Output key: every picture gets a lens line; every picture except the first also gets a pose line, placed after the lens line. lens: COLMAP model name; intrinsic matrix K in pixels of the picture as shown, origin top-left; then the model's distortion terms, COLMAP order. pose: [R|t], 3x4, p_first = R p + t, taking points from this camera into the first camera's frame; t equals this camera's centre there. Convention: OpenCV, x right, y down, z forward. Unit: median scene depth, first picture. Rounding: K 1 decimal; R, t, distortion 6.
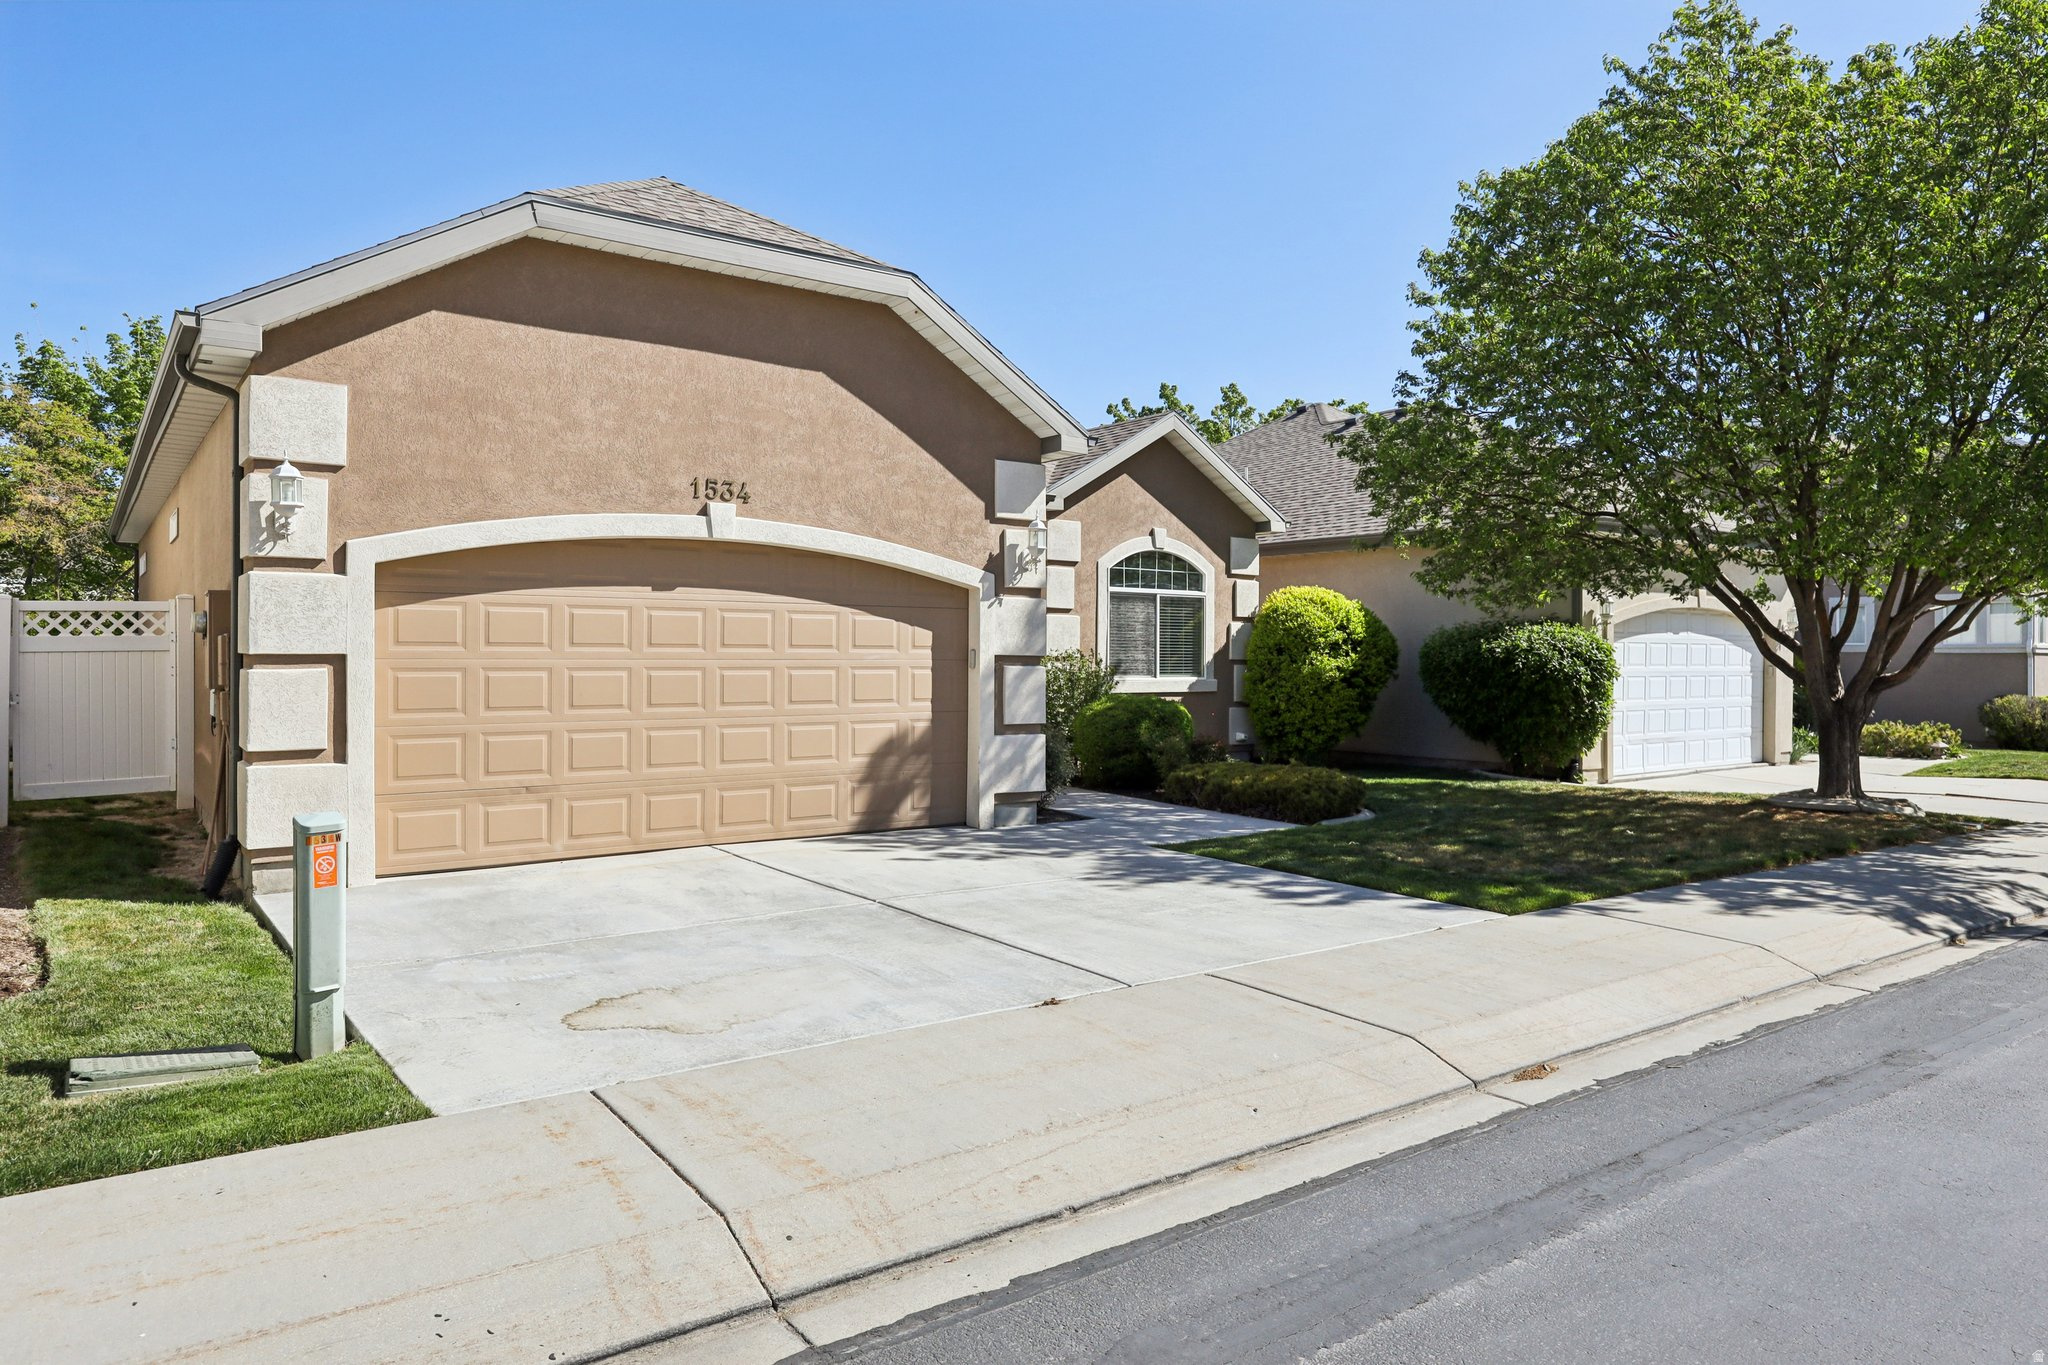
lens RADIAL K [[1301.8, 0, 1024.0], [0, 1301.8, 682.5], [0, 0, 1]] dist [0.005346, 0.000896]
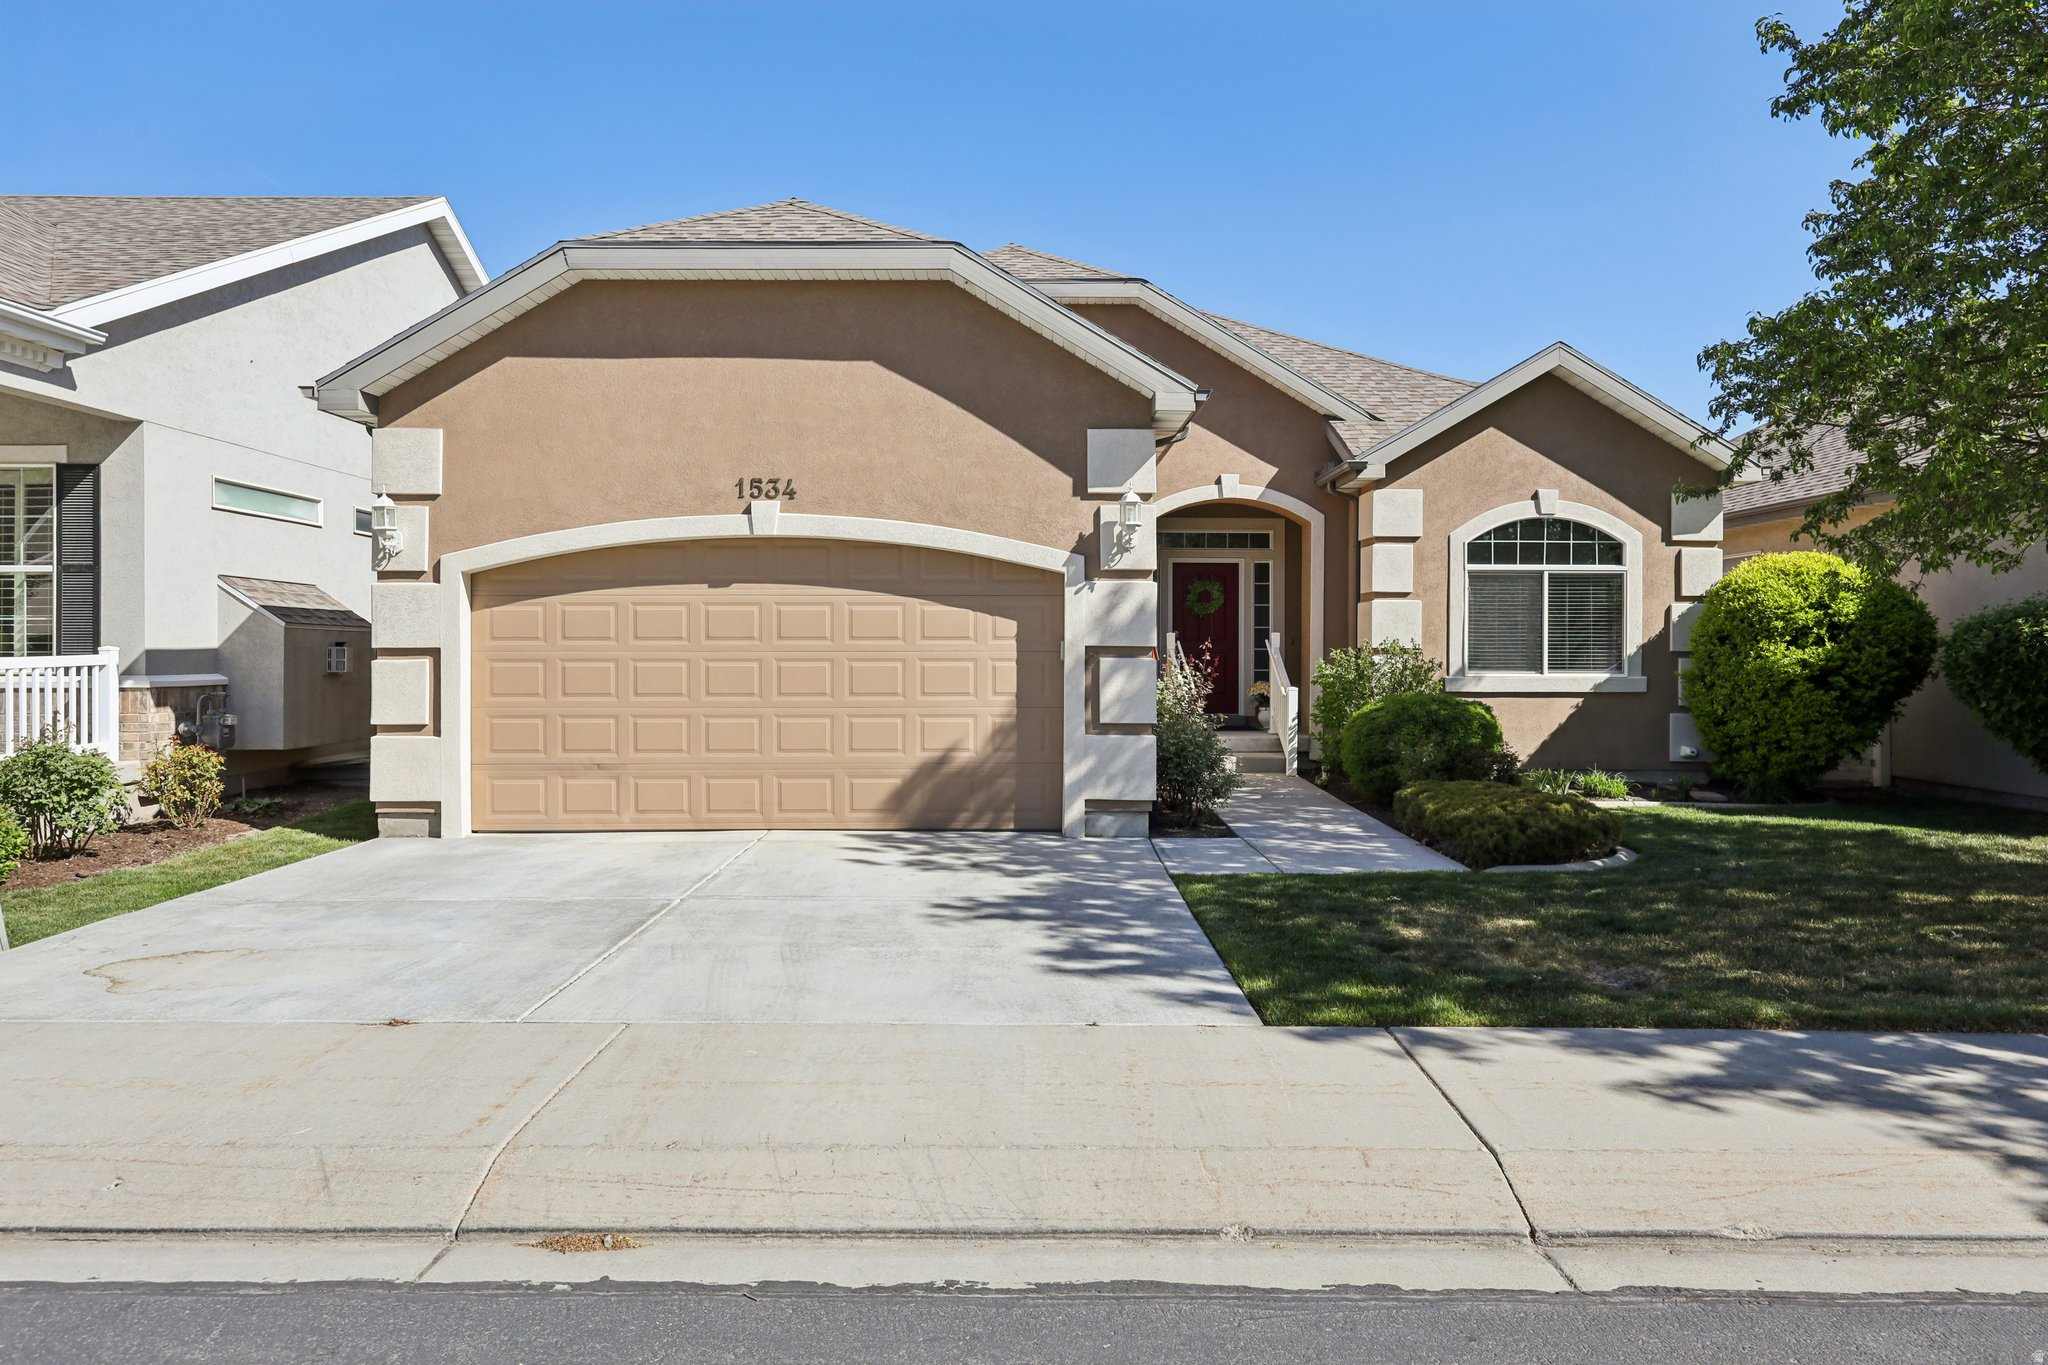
lens RADIAL K [[1231.0, 0, 1024.0], [0, 1231.0, 682.5], [0, 0, 1]] dist [0.000355, -0.000029]
pose [[0.808037, 0.010676, -0.589034, 0.474298], [-0.008365, 0.999943, 0.006648, -0.001112], [0.589072, -0.000444, 0.808081, 0.303230]]
